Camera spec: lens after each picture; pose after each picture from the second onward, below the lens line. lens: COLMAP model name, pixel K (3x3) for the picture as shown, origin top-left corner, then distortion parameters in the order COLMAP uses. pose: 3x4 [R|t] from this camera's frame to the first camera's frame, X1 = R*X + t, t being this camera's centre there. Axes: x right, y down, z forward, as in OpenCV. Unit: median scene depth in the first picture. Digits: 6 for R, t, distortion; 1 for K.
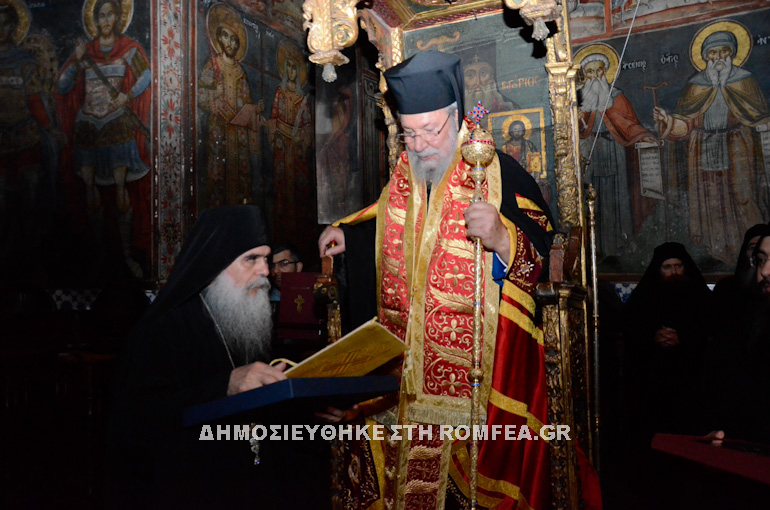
lens RADIAL K [[605.1, 0, 386.2], [0, 605.1, 268.9], [0, 0, 1]] dist [-0.043408, 0.016903]
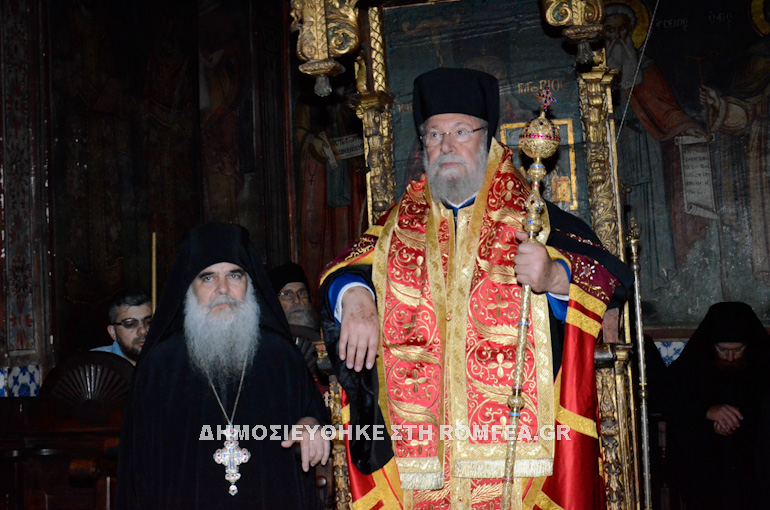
lens RADIAL K [[1202.4, 0, 385.6], [0, 1202.4, 281.9], [0, 0, 1]] dist [0.001477, 0.000000]
pose [[0.985292, -0.012847, 0.170395, -0.184580], [0.017991, 0.999427, -0.028678, -0.012417], [-0.169929, 0.031322, 0.984958, -0.367726]]
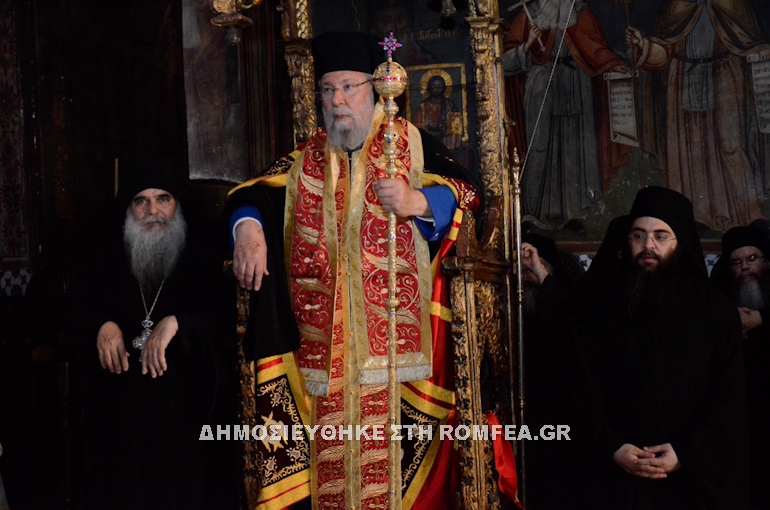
lens RADIAL K [[1097.6, 0, 390.7], [0, 1097.6, 286.8], [0, 0, 1]] dist [0.016865, 0.000000]
pose [[0.992797, -0.016011, 0.118734, -0.038192], [0.009712, 0.998524, 0.053440, -0.015634], [-0.119415, -0.051902, 0.991487, -0.481000]]
